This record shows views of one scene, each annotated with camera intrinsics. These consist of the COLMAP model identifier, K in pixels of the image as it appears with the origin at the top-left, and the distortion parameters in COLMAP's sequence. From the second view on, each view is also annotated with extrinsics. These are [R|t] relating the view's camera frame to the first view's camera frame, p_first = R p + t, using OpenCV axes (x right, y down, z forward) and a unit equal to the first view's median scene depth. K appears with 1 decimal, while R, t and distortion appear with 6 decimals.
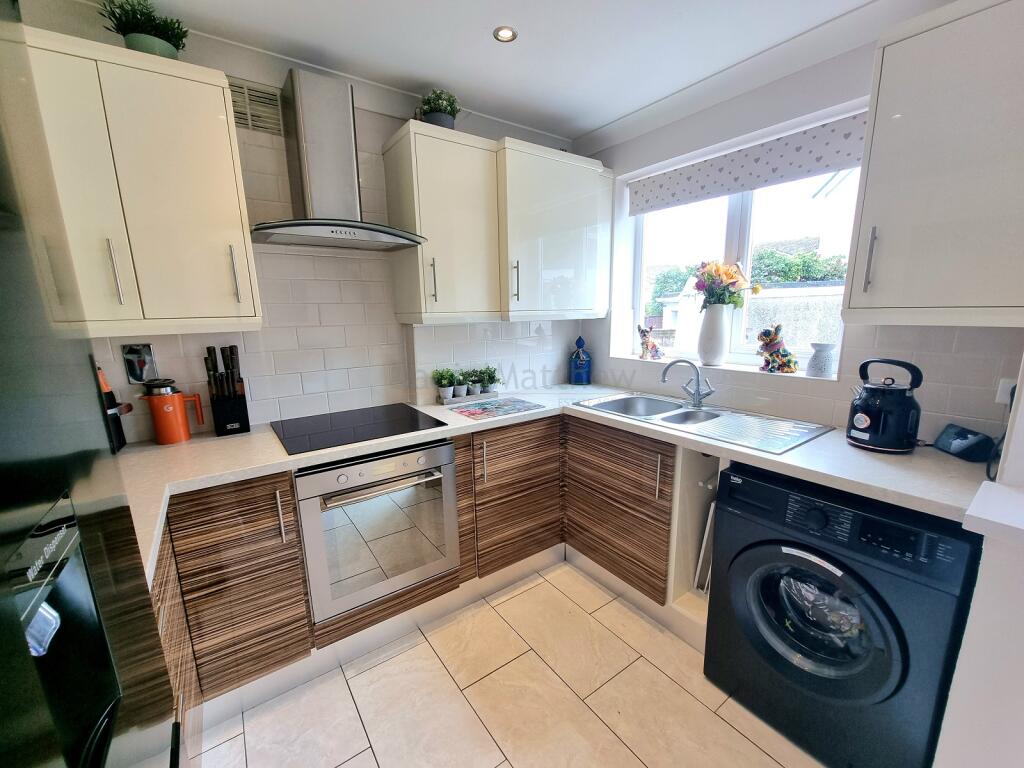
lens RADIAL K [[420.2, 0, 518.3], [0, 420.2, 395.6], [0, 0, 1]] dist [-0.001928, -0.000191]
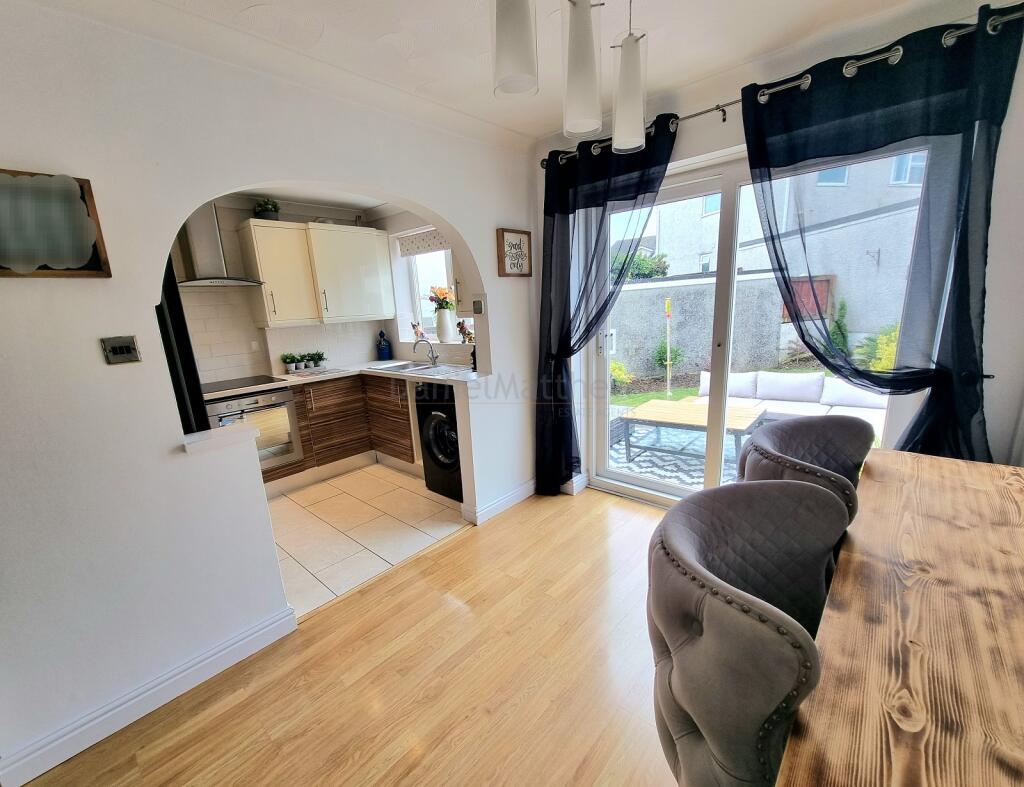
lens RADIAL K [[430.5, 0, 507.9], [0, 430.5, 405.2], [0, 0, 1]] dist [-0.001115, -0.000009]
pose [[0.977072, -0.083011, 0.196061, 0.364145], [0.078322, 0.996428, 0.031563, 0.175293], [-0.197980, -0.015484, 0.980084, -0.970406]]
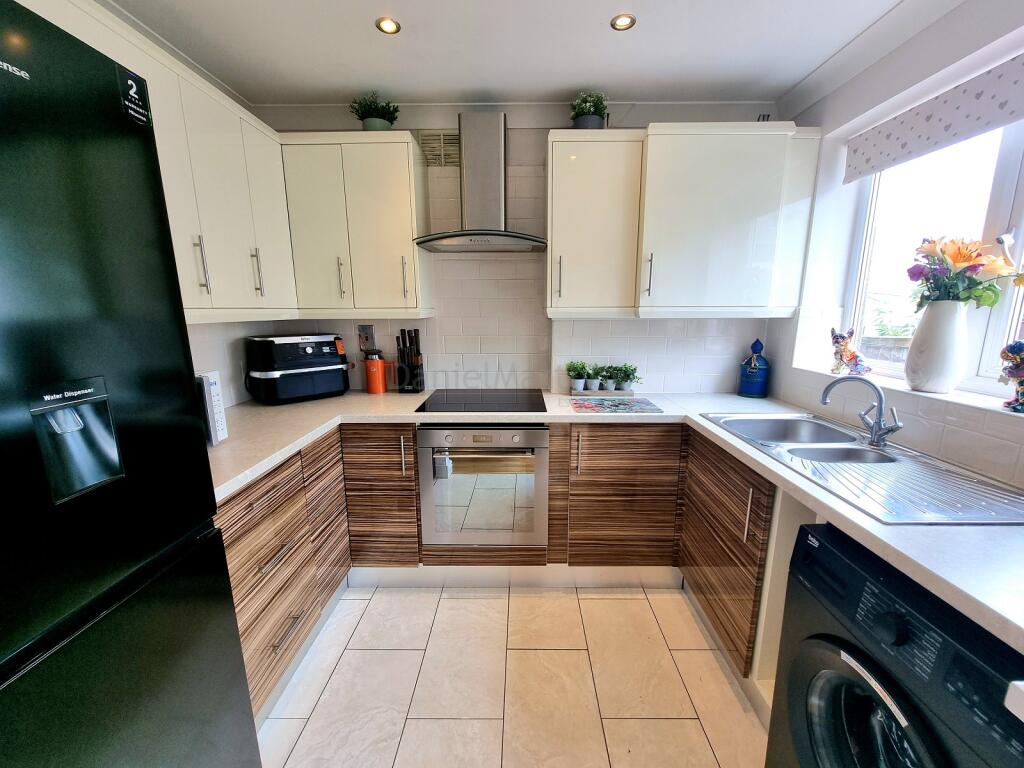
lens RADIAL K [[420.2, 0, 518.3], [0, 420.2, 395.6], [0, 0, 1]] dist [-0.001928, -0.000191]
pose [[0.805885, 0.134873, -0.576505, 0.343368], [-0.130392, 0.990231, 0.049393, -0.013263], [0.577535, 0.035366, 0.815599, 0.071781]]
